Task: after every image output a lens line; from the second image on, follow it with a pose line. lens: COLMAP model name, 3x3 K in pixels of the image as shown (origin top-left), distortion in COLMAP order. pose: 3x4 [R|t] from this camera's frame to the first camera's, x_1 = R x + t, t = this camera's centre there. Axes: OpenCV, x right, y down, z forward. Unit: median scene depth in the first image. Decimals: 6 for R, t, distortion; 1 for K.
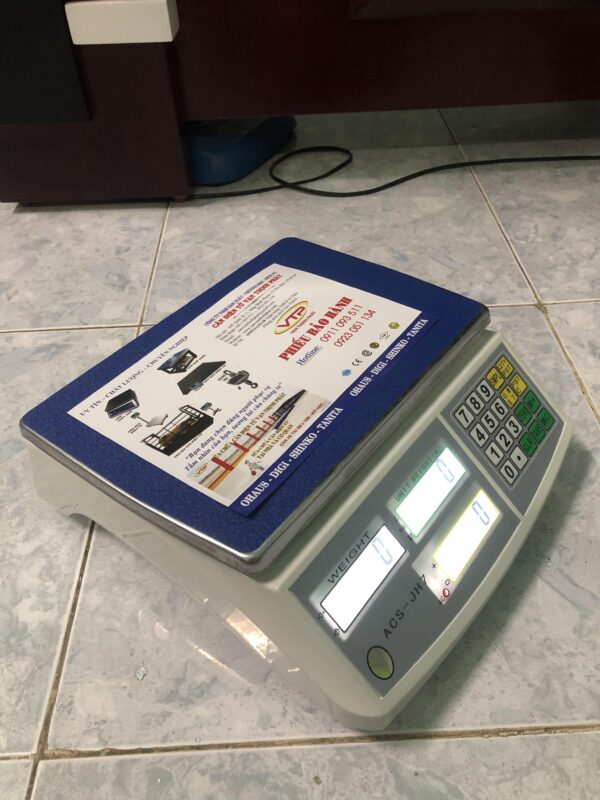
lens RADIAL K [[666.1, 0, 301.3], [0, 666.1, 397.6], [0, 0, 1]] dist [0.188411, -0.467729]
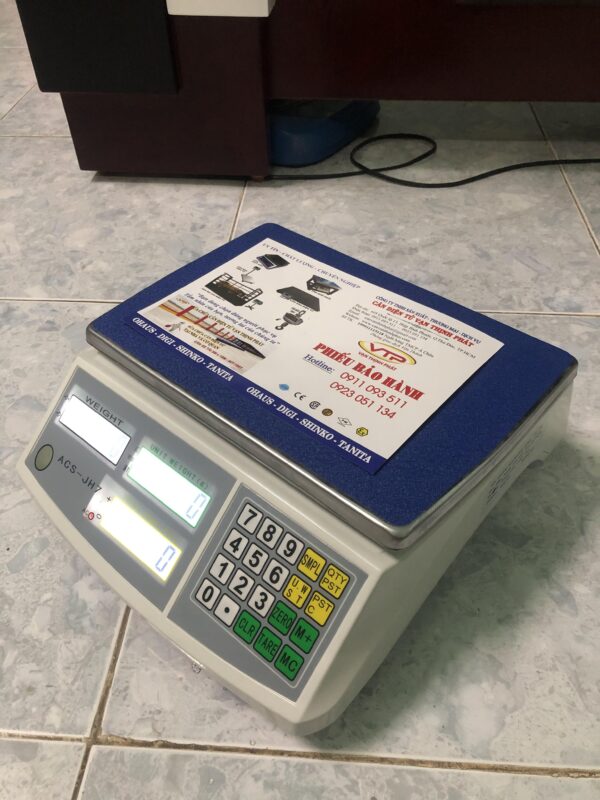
lens RADIAL K [[666.1, 0, 301.3], [0, 666.1, 397.6], [0, 0, 1]] dist [0.188411, -0.467729]
pose [[-0.066011, 0.720386, -0.690425, 0.755735], [-0.669702, 0.480950, 0.565850, -0.602153], [0.739691, 0.499731, 0.450696, 0.626710]]
